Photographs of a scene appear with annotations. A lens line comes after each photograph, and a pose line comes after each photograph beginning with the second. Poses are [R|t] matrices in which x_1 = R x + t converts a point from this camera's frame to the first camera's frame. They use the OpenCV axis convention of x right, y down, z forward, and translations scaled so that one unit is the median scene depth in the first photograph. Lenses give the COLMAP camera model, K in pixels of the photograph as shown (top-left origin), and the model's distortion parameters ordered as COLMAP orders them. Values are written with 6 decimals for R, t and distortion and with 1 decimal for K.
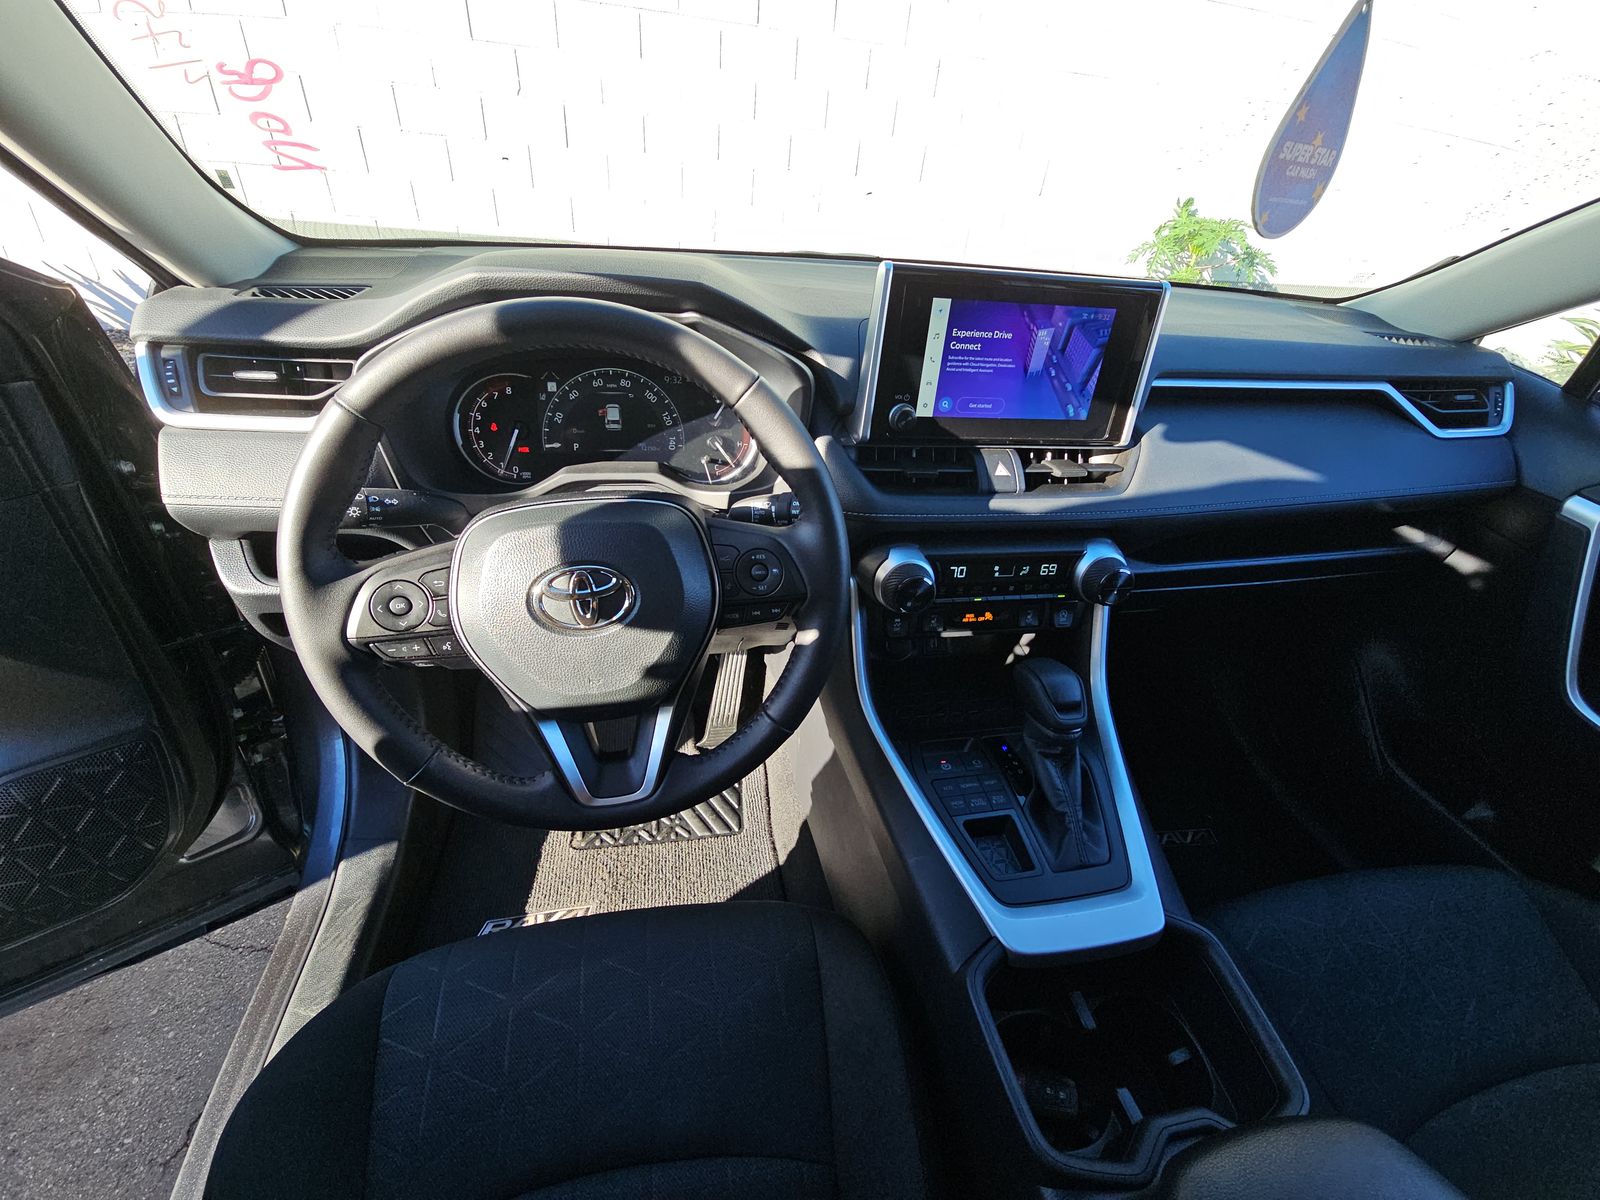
lens RADIAL K [[648.2, 0, 795.1], [0, 648.2, 593.5], [0, 0, 1]] dist [0.018299, -0.015653]
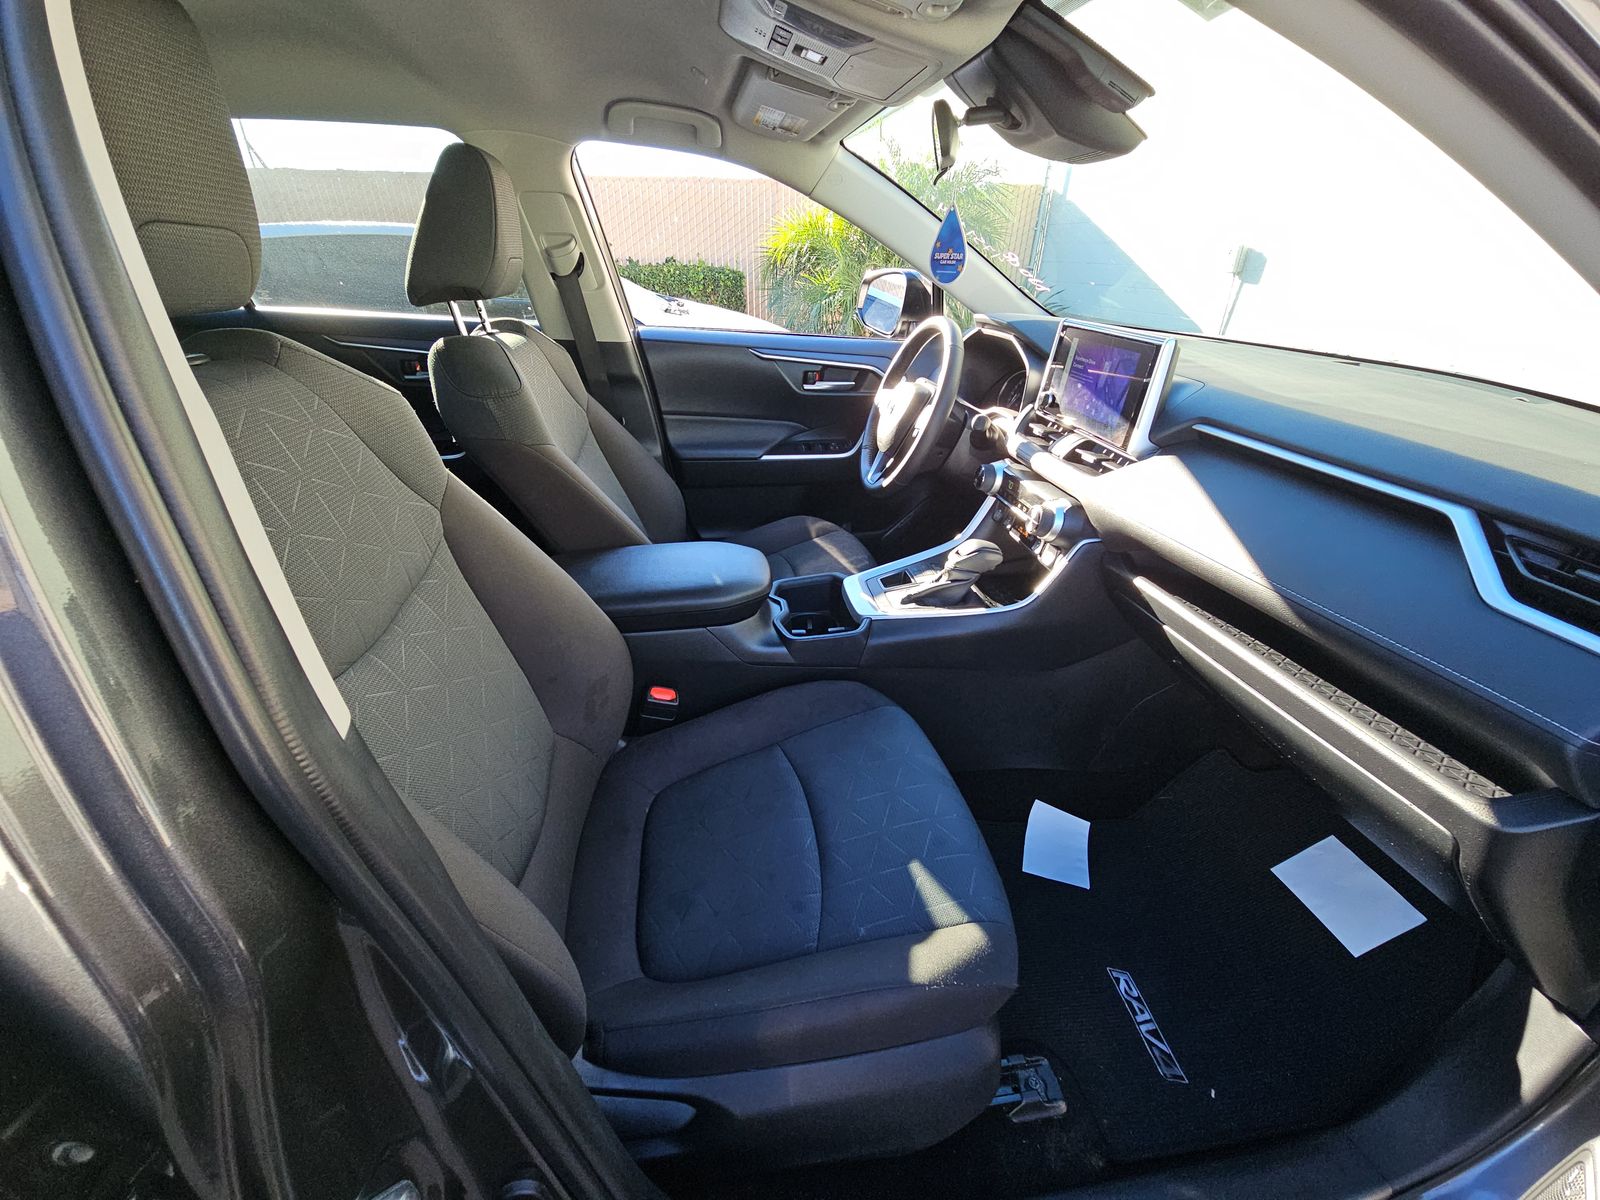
lens RADIAL K [[648.2, 0, 795.1], [0, 648.2, 593.5], [0, 0, 1]] dist [0.018299, -0.015653]
pose [[-0.047784, 0.389510, -0.919782, 2.034127], [-0.571603, 0.744489, 0.344973, -0.089423], [0.819138, 0.542234, 0.187070, 0.364500]]
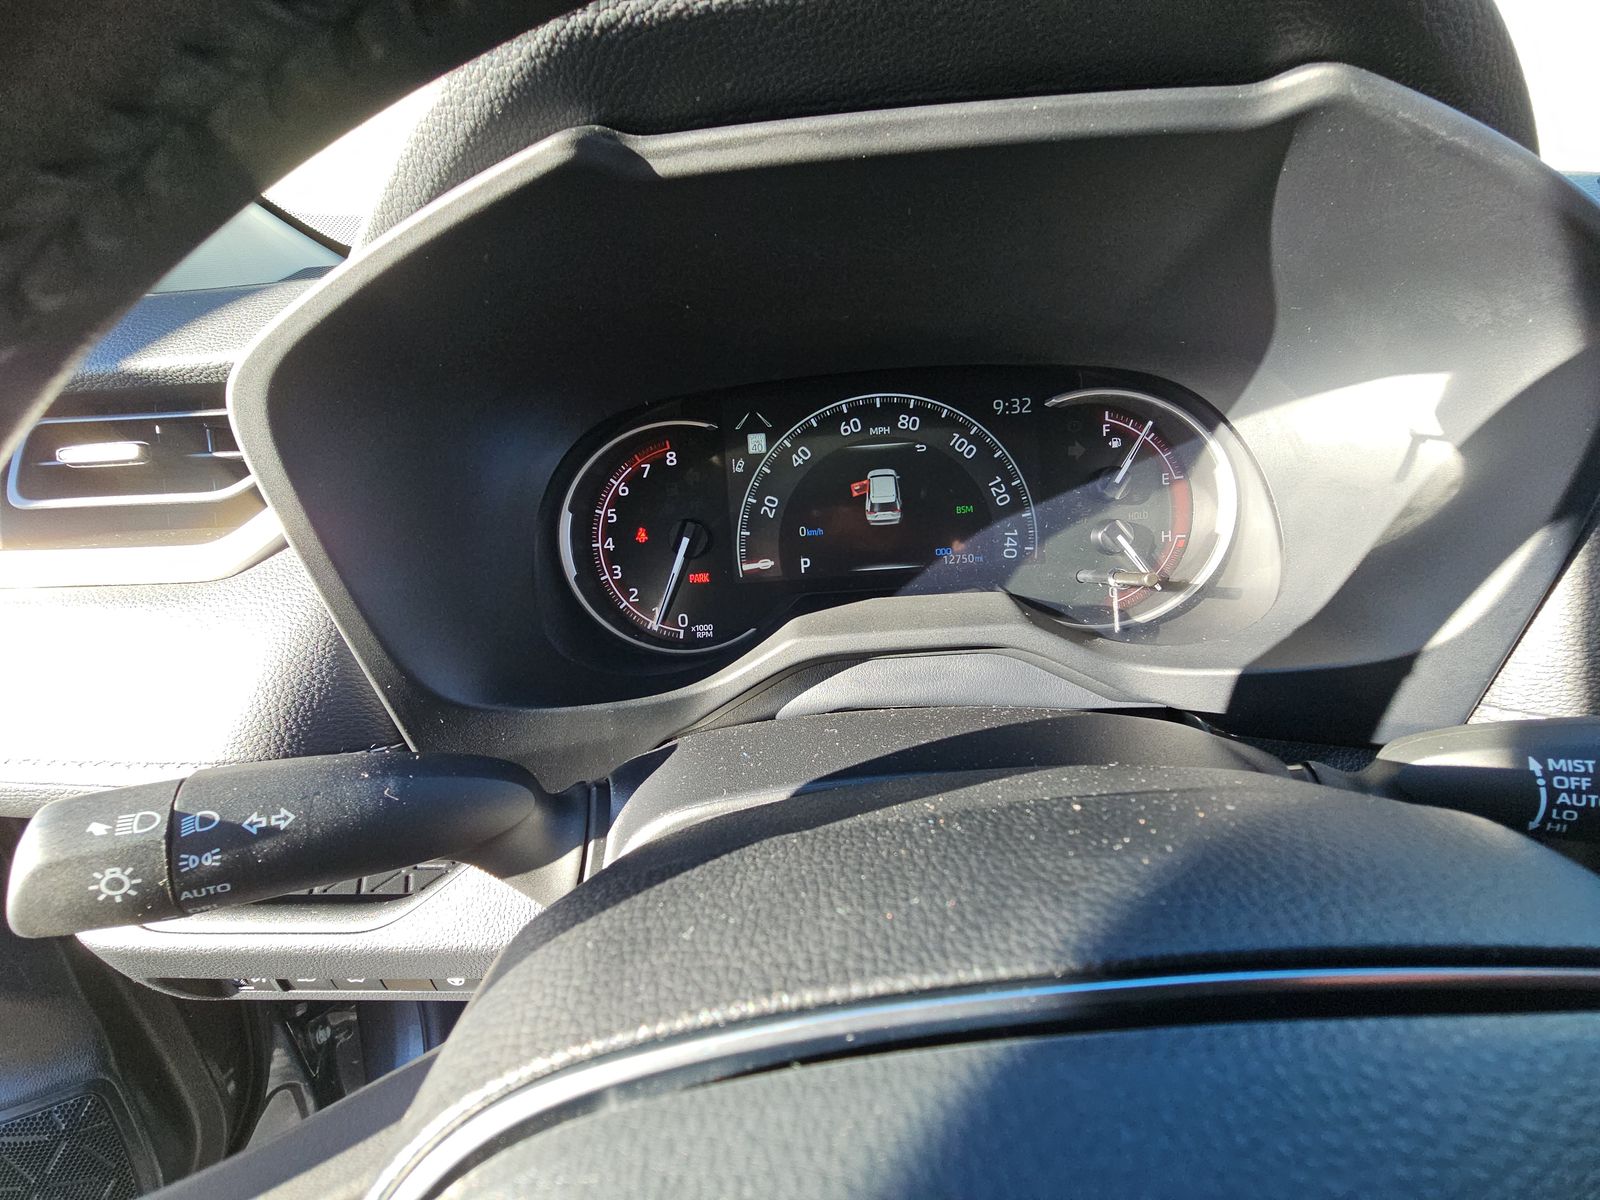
lens RADIAL K [[648.2, 0, 795.1], [0, 648.2, 593.5], [0, 0, 1]] dist [0.018299, -0.015653]
pose [[0.972249, -0.044702, -0.229638, -0.265585], [0.012763, 0.990248, -0.138727, -0.157723], [0.233600, 0.131946, 0.963339, 0.618603]]
